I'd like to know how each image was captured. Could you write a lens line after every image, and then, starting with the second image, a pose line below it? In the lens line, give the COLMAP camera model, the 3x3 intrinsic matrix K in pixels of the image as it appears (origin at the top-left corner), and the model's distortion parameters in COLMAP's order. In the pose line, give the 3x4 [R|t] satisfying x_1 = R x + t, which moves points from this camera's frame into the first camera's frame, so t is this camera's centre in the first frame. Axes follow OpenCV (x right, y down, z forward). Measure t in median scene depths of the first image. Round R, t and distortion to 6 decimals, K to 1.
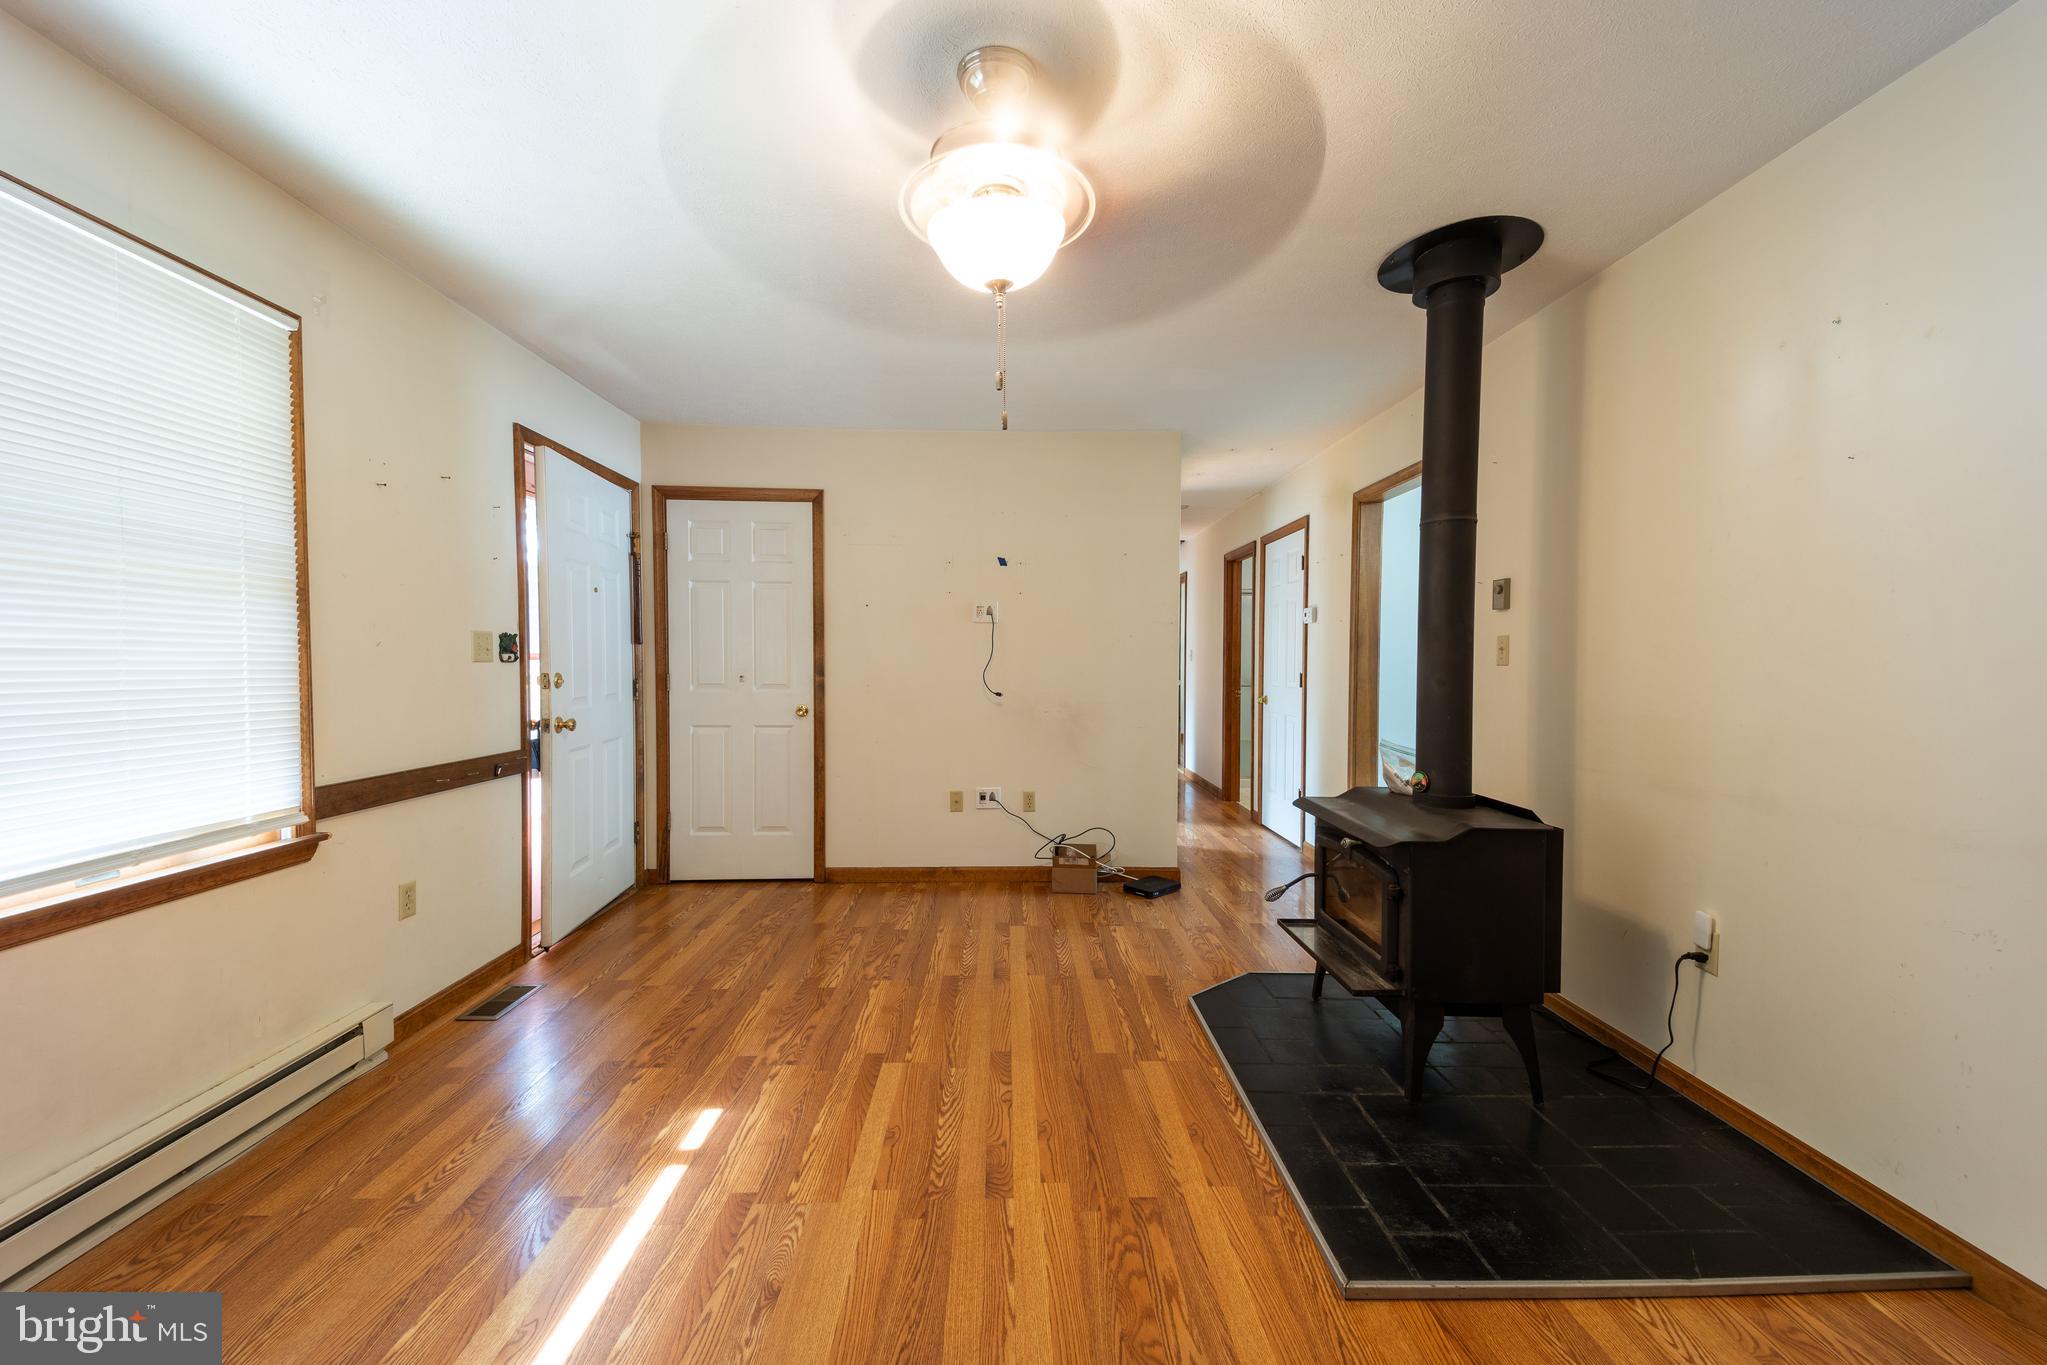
lens RADIAL K [[799.5, 0, 1027.8], [0, 799.5, 692.1], [0, 0, 1]] dist [0.034216, -0.006141]
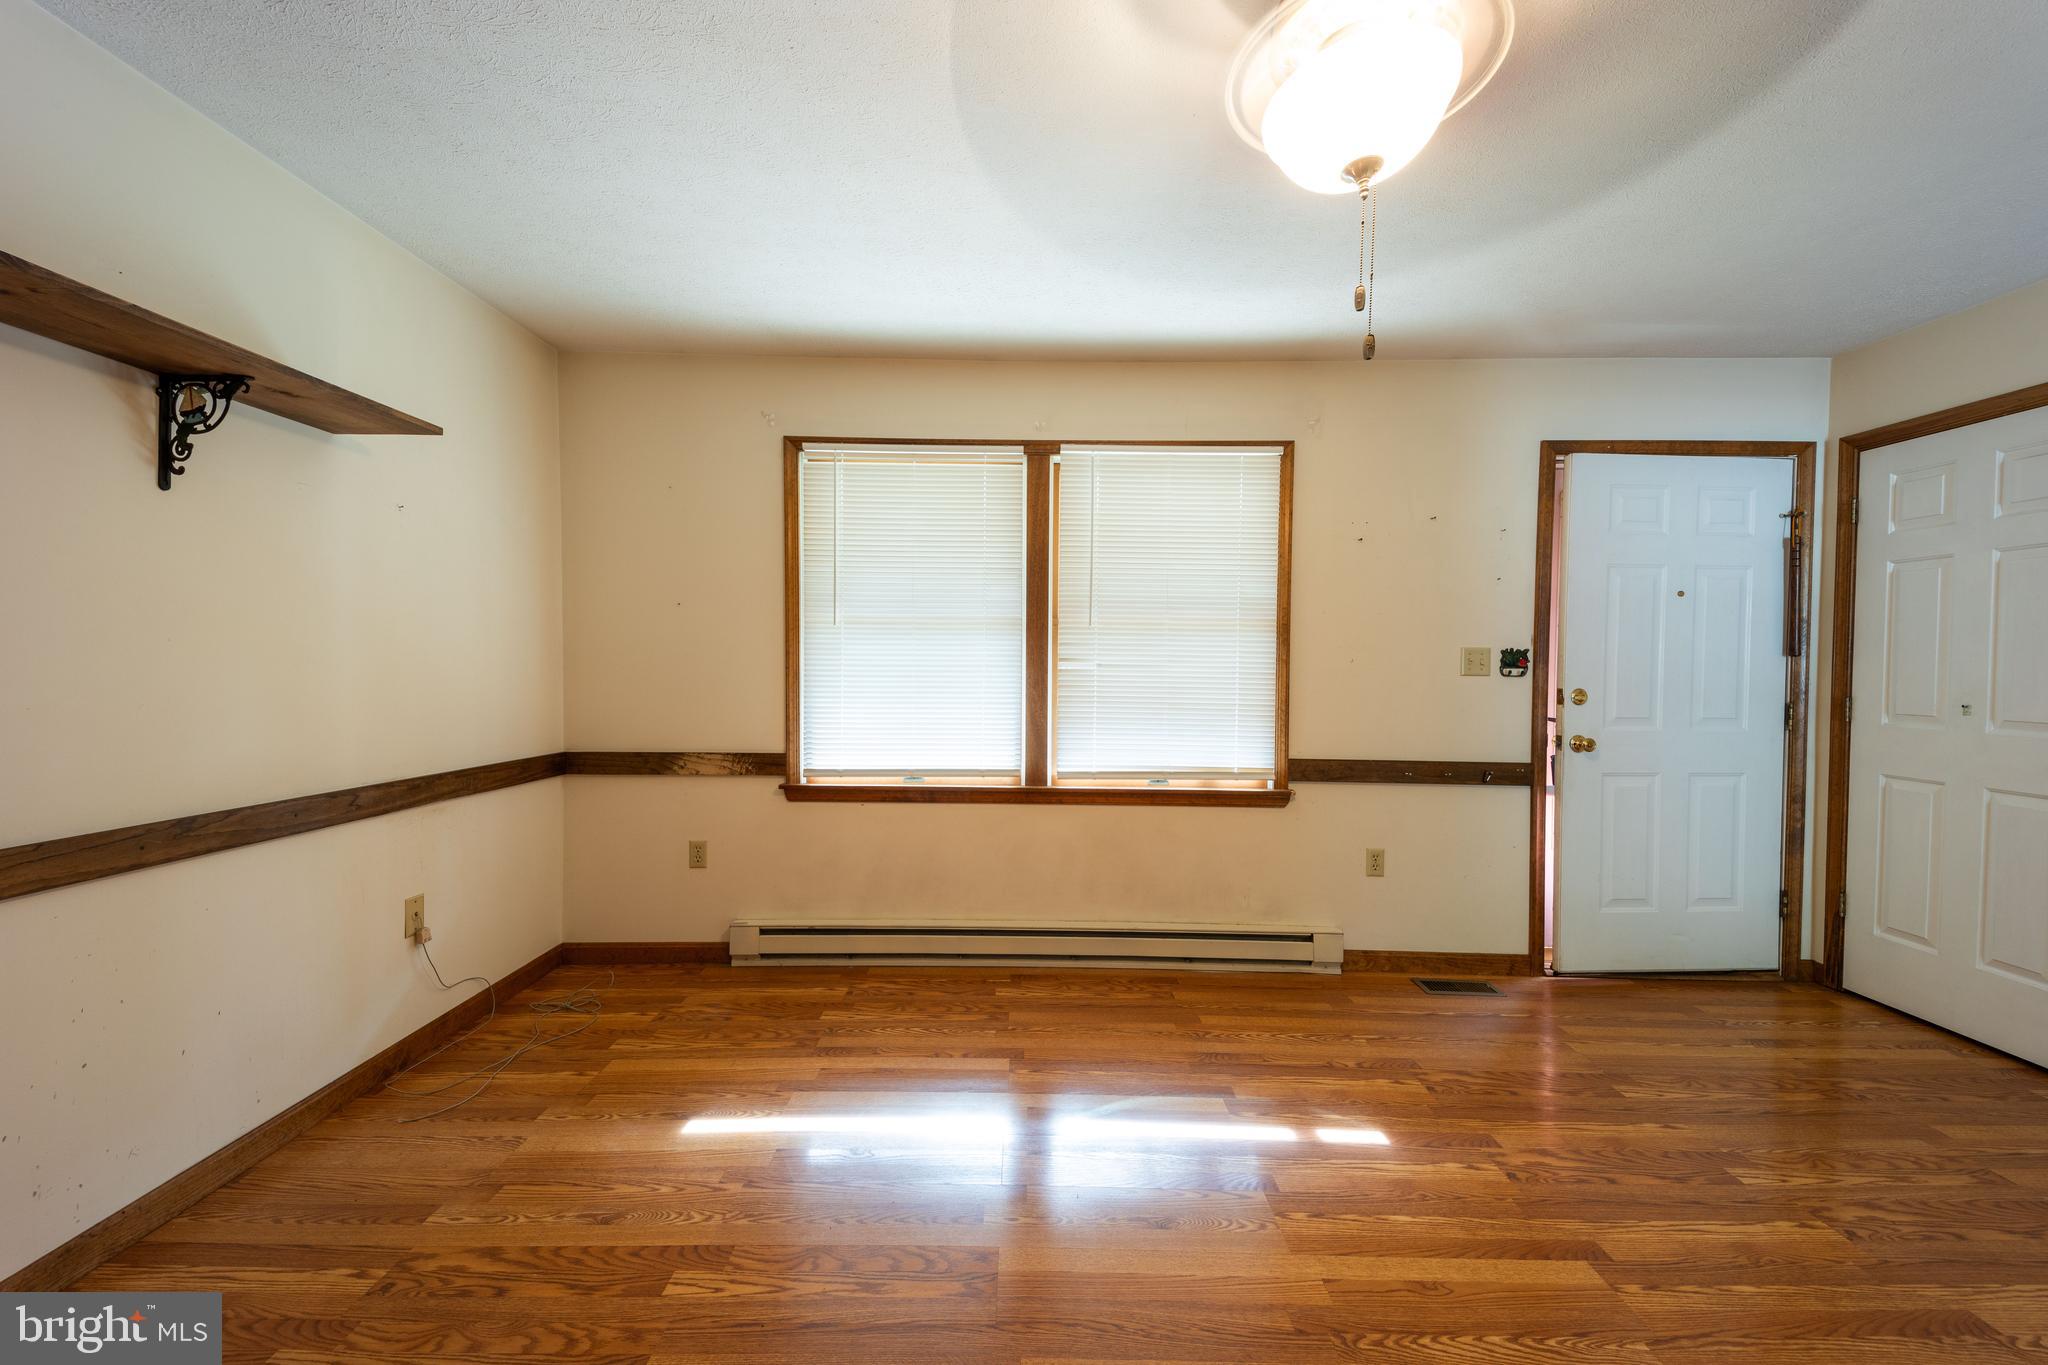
lens RADIAL K [[799.9, 0, 1019.1], [0, 799.9, 675.5], [0, 0, 1]] dist [0.034216, -0.006141]
pose [[-0.029293, 0.019909, -0.999373, 0.438298], [-0.052555, 0.998388, 0.021430, -0.027878], [0.998188, 0.053150, -0.028200, 0.416742]]
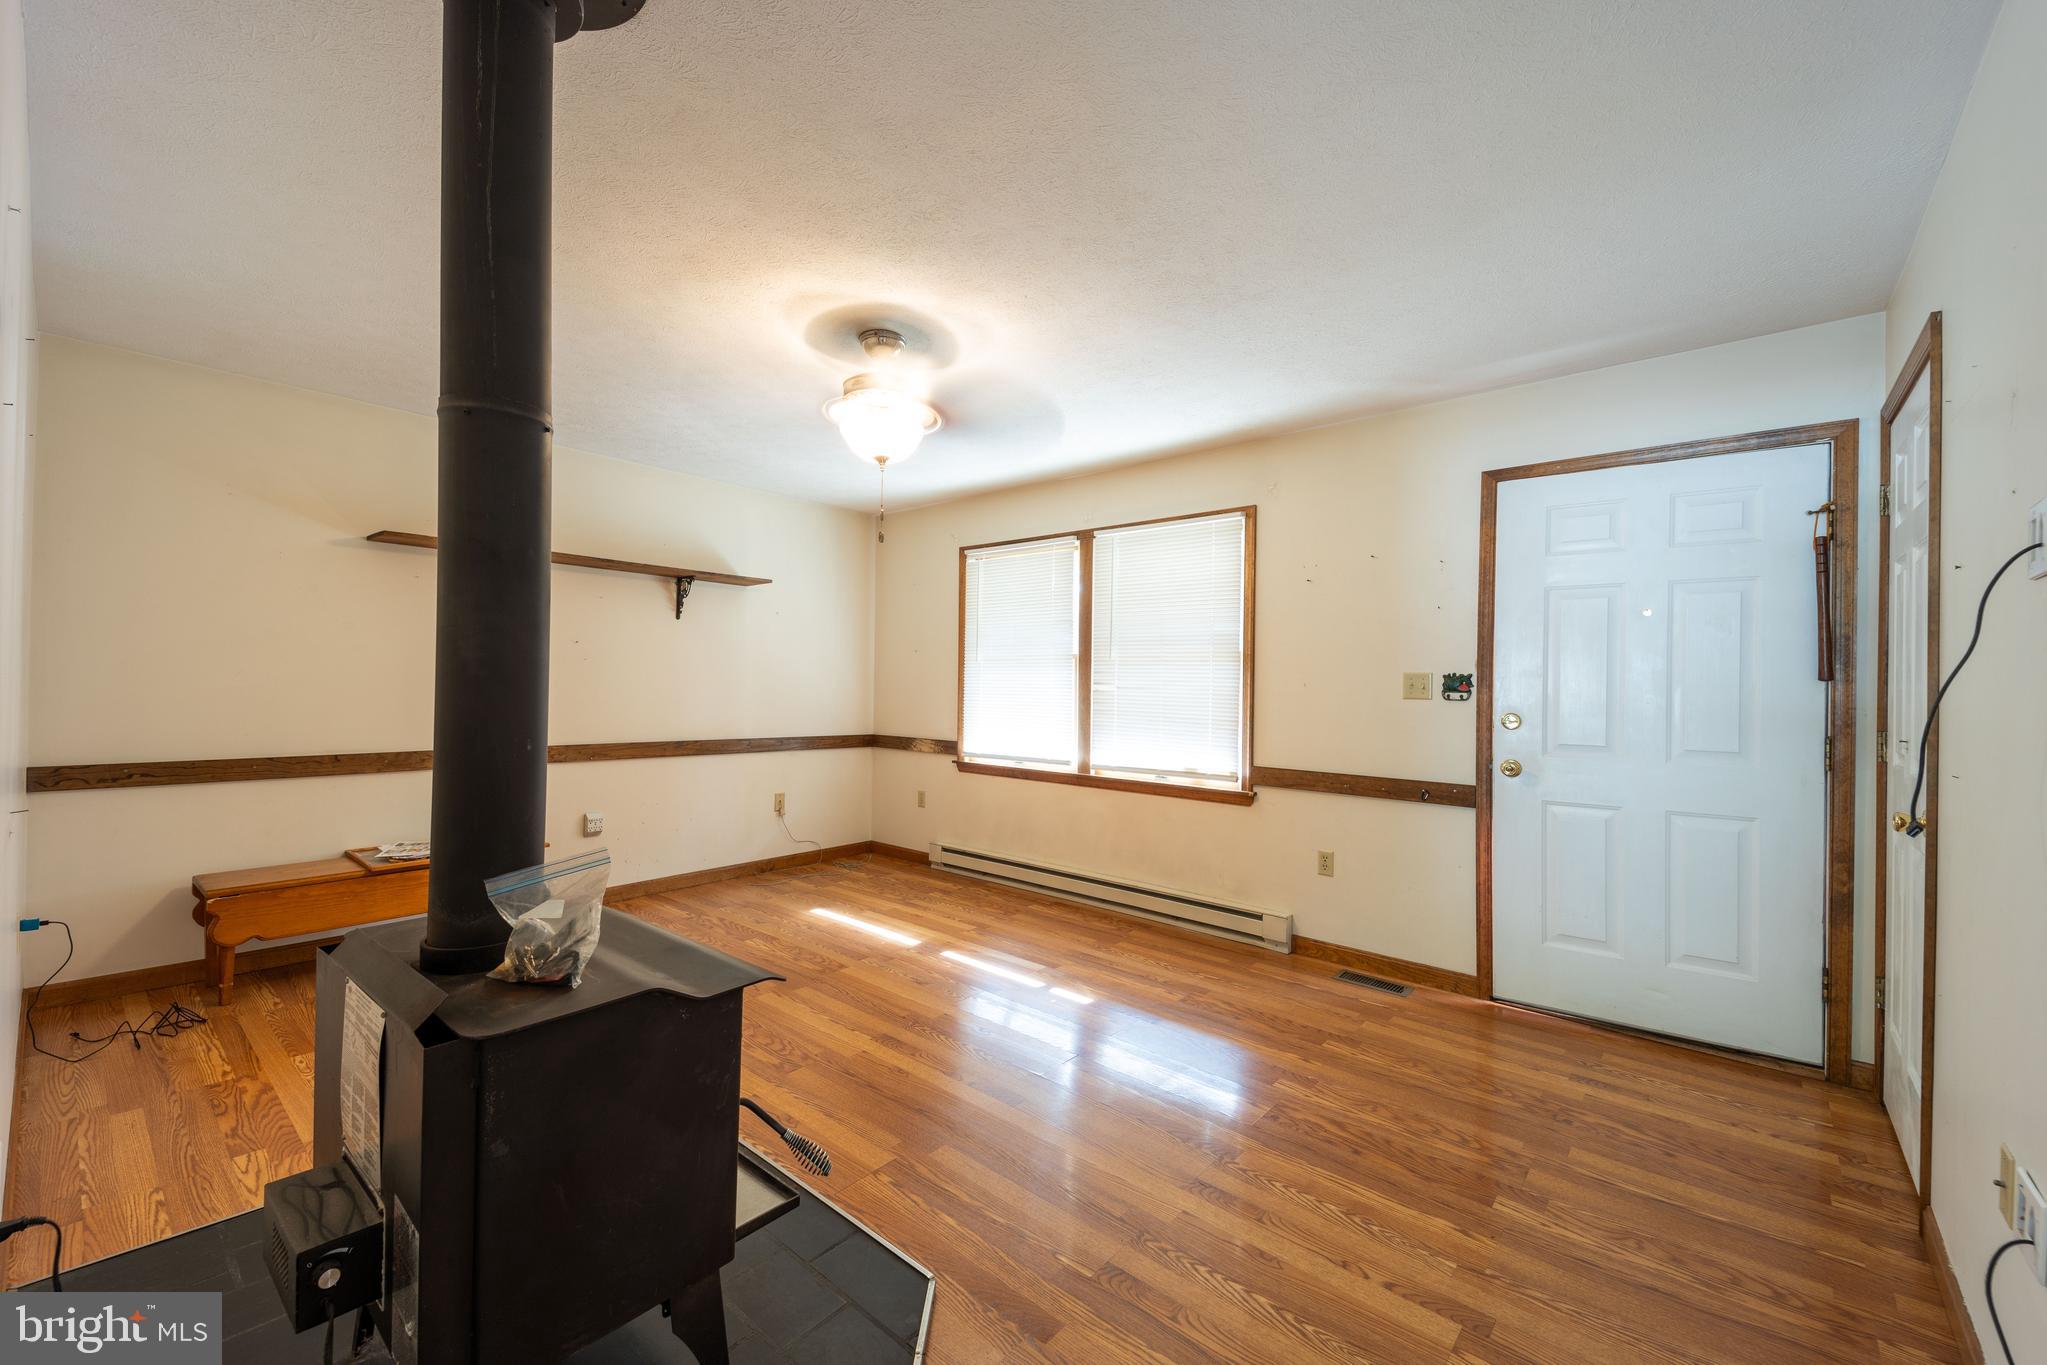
lens RADIAL K [[799.5, 0, 1020.3], [0, 799.5, 683.9], [0, 0, 1]] dist [0.034216, -0.006141]
pose [[-0.674748, -0.015304, -0.737890, 0.572162], [-0.048884, 0.998516, 0.023991, -0.058771], [0.736428, 0.052259, -0.674495, 1.366197]]
